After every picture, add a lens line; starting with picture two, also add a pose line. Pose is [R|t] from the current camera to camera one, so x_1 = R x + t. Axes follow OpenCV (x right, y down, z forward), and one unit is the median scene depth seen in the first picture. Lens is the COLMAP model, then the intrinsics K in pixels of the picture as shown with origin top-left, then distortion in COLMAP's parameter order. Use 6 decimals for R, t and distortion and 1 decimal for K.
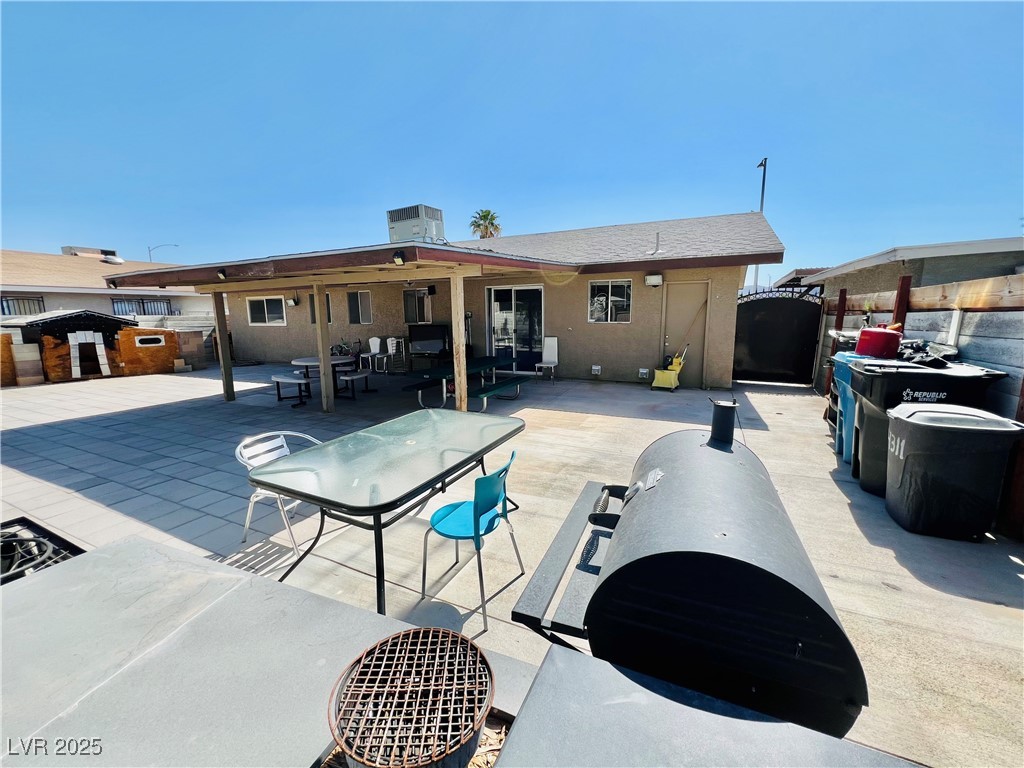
lens RADIAL K [[411.6, 0, 514.1], [0, 411.6, 384.1], [0, 0, 1]] dist [-0.003283, 0.000710]
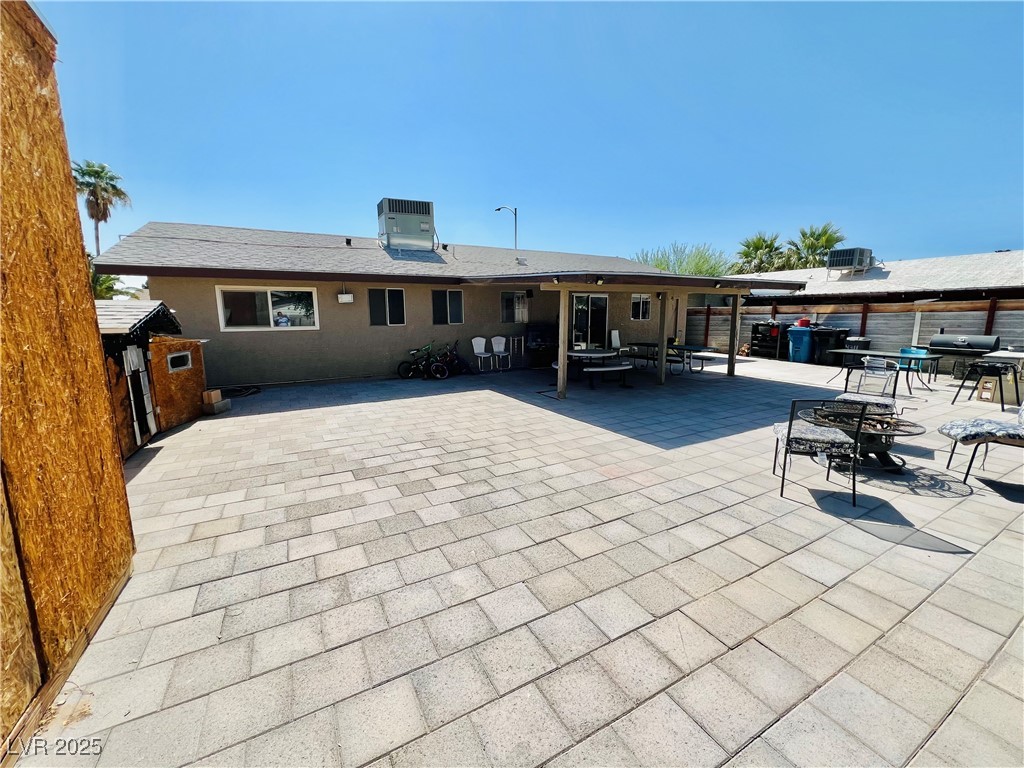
lens RADIAL K [[411.6, 0, 514.3], [0, 411.6, 381.8], [0, 0, 1]] dist [-0.003283, 0.000710]
pose [[0.579084, -0.125607, 0.805534, -1.739510], [0.137705, 0.988933, 0.055211, -0.079477], [-0.803554, 0.078954, 0.589972, 0.552290]]
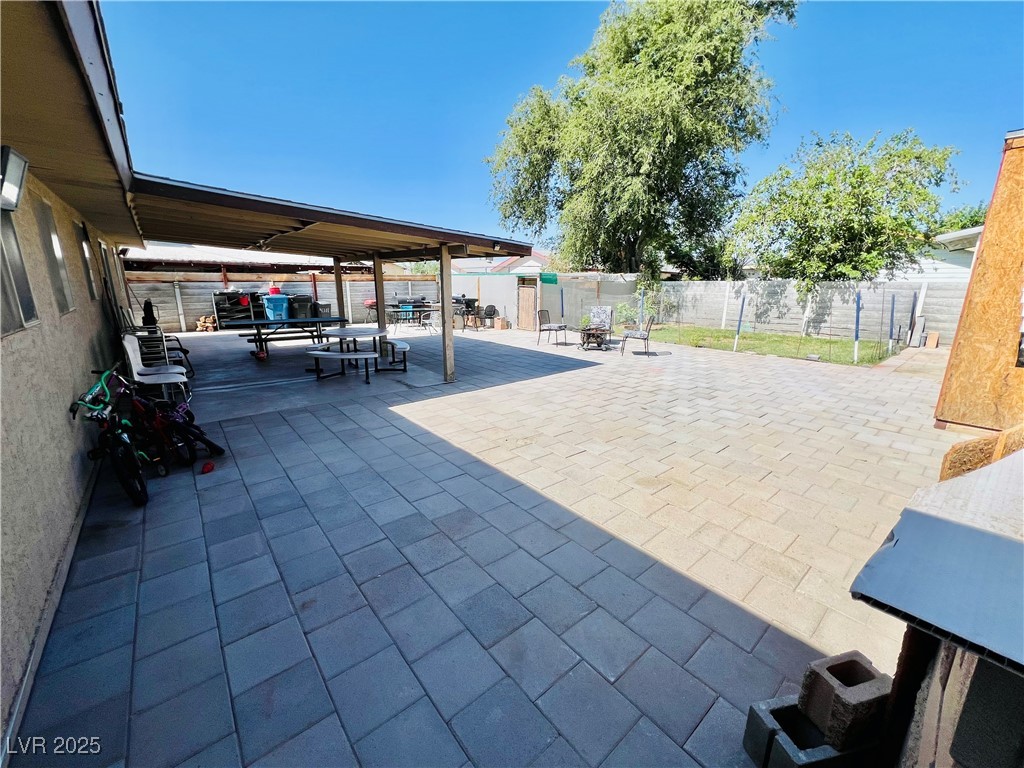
lens RADIAL K [[411.6, 0, 511.3], [0, 411.6, 381.9], [0, 0, 1]] dist [-0.003283, 0.000710]
pose [[-0.910140, -0.091756, 0.404012, -1.258891], [0.071427, 0.925813, 0.371172, -0.295593], [-0.408096, 0.366676, -0.836066, 1.852722]]
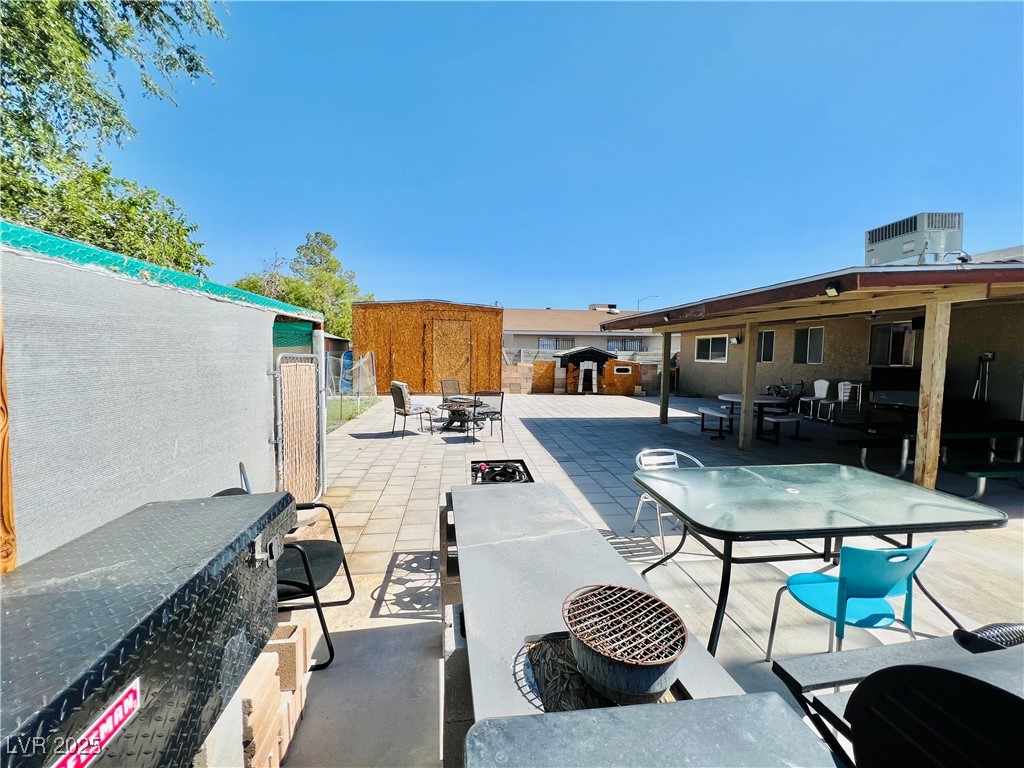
lens RADIAL K [[411.6, 0, 511.9], [0, 411.6, 384.3], [0, 0, 1]] dist [-0.003283, 0.000710]
pose [[0.537767, 0.081150, -0.839179, 0.055493], [-0.157904, 0.987438, -0.005702, 0.004954], [0.828175, 0.135576, 0.543825, -0.010321]]
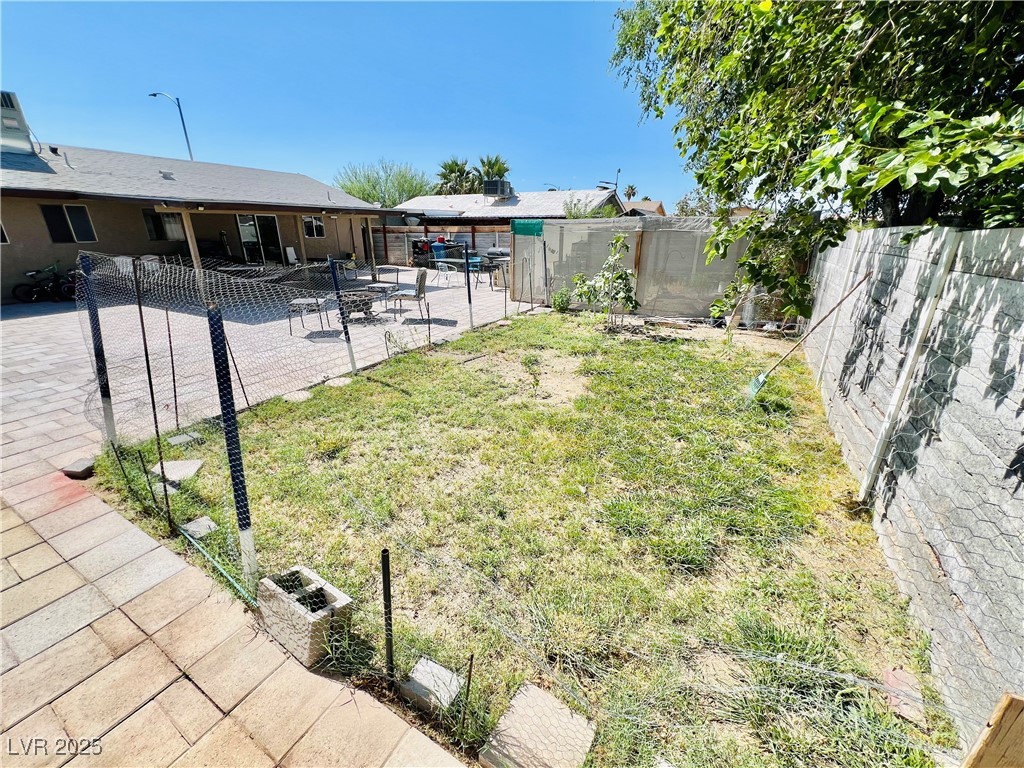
lens RADIAL K [[411.6, 0, 510.9], [0, 411.6, 383.6], [0, 0, 1]] dist [-0.003283, 0.000710]
pose [[0.064095, -0.340025, 0.938230, -2.077529], [0.163514, 0.931035, 0.326247, 0.005597], [-0.984457, 0.132503, 0.115273, -0.010654]]
